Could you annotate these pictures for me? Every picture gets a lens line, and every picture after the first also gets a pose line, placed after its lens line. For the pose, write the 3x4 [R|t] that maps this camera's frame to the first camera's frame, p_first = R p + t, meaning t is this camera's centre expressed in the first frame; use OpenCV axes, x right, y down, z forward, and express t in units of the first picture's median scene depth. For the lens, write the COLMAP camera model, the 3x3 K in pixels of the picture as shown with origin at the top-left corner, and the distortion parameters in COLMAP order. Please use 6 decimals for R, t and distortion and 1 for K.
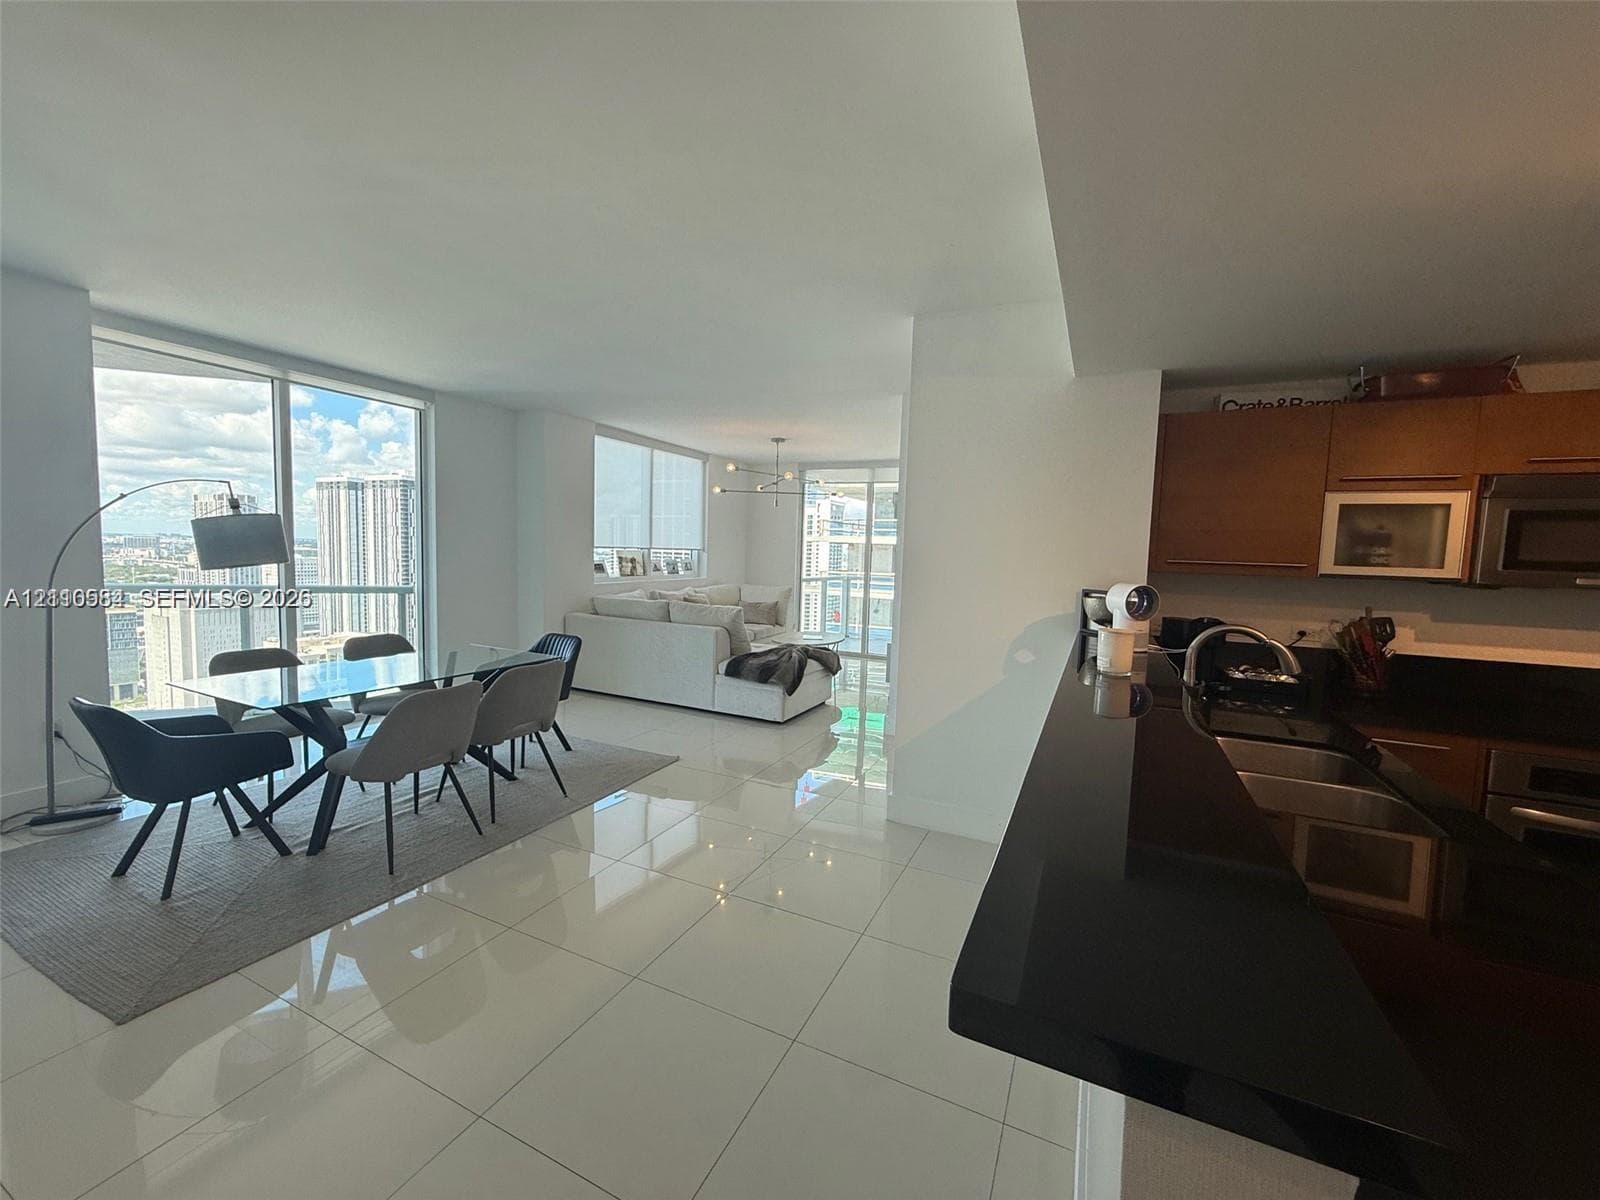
lens RADIAL K [[639.9, 0, 794.7], [0, 639.9, 598.3], [0, 0, 1]] dist [-0.000050, 0.000221]
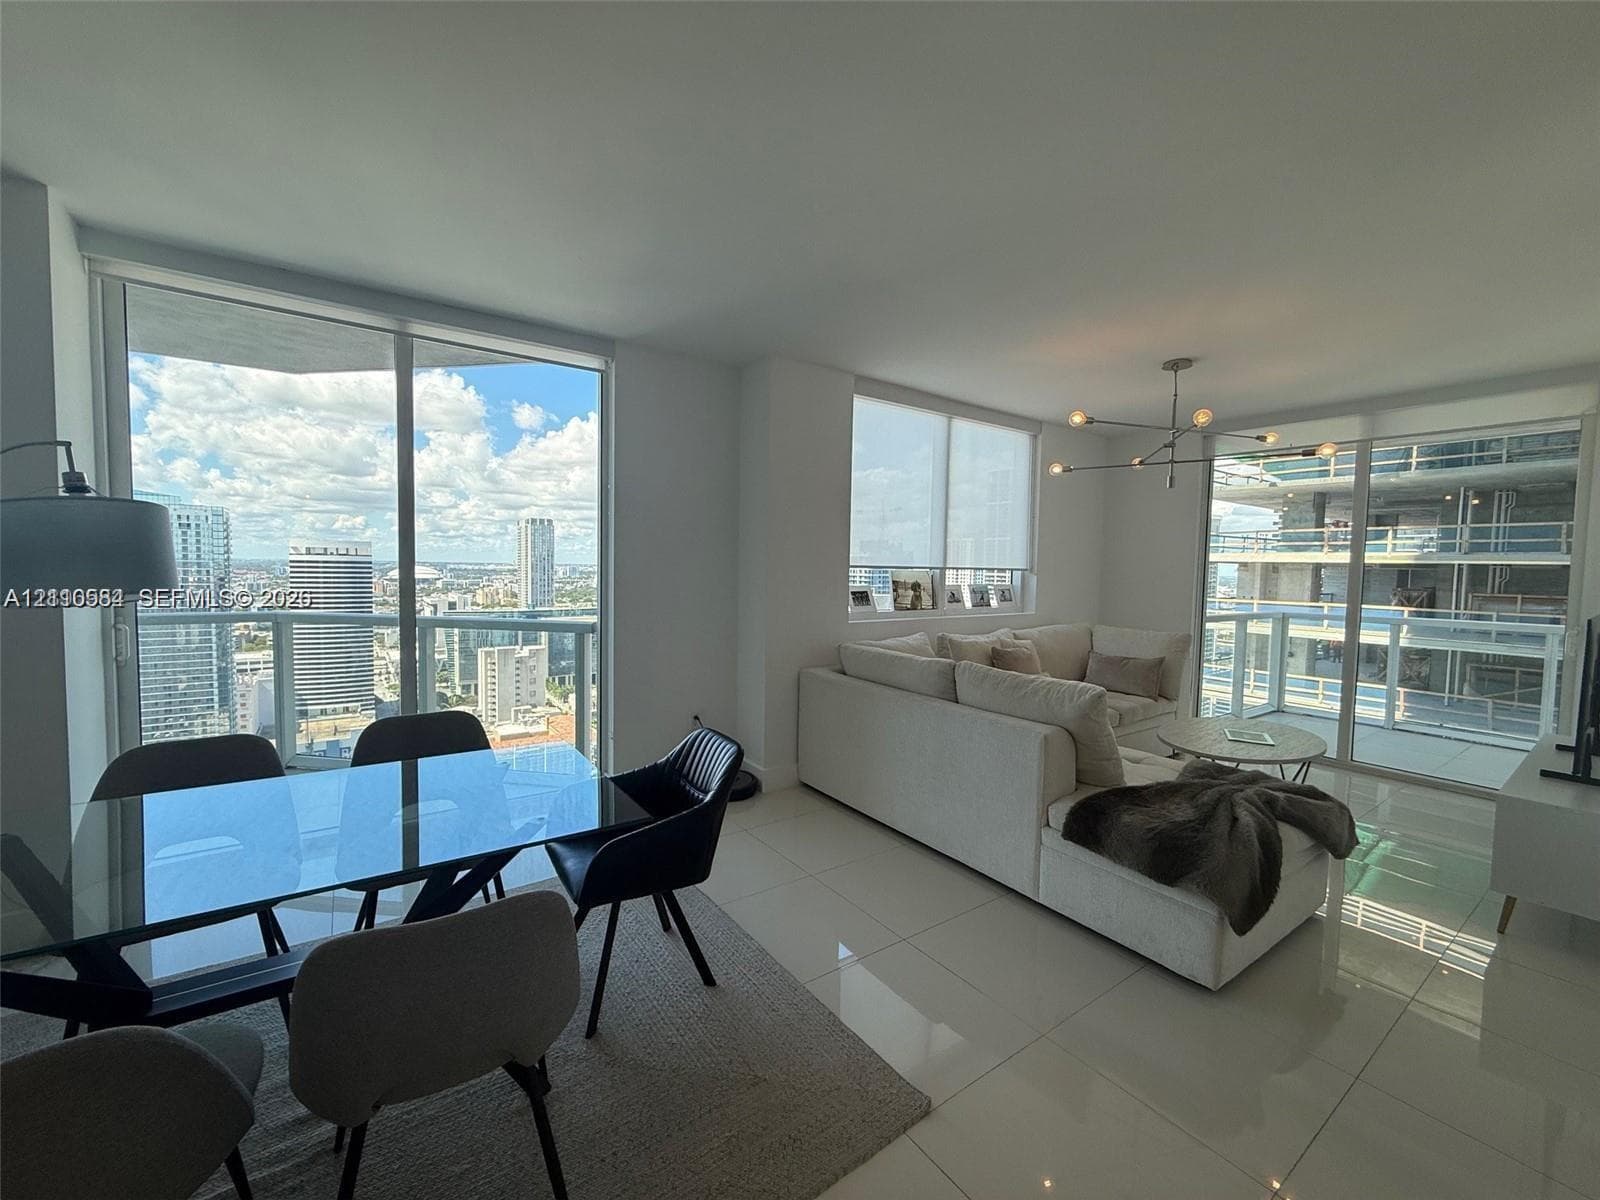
lens RADIAL K [[639.9, 0, 794.7], [0, 639.9, 598.3], [0, 0, 1]] dist [-0.000050, 0.000221]
pose [[0.873642, 0.011566, -0.486431, -0.054277], [-0.029478, 0.999139, -0.029186, -0.031772], [0.485675, 0.039837, 0.873231, 0.480946]]
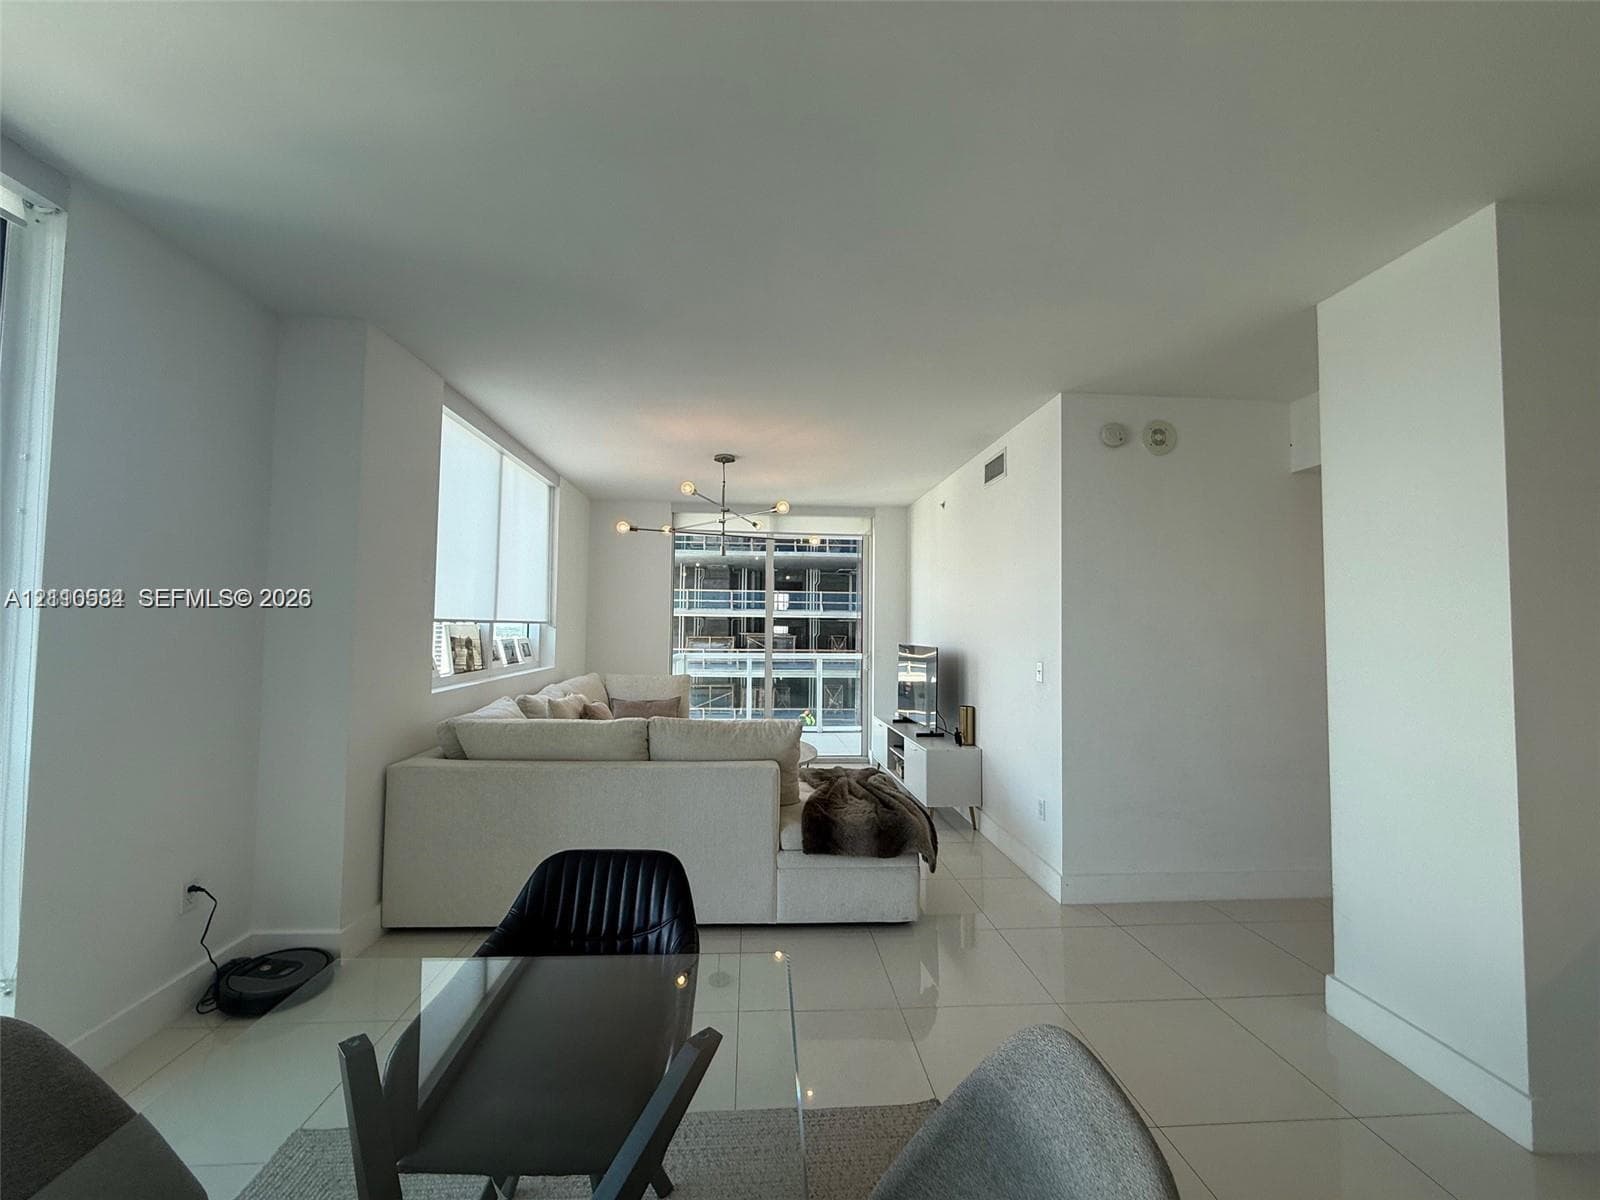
lens RADIAL K [[639.9, 0, 794.7], [0, 639.9, 598.3], [0, 0, 1]] dist [-0.000050, 0.000221]
pose [[0.867951, 0.003126, 0.496640, -0.374318], [0.051496, 0.994024, -0.096253, -0.039961], [-0.493973, 0.109118, 0.862603, 0.502310]]
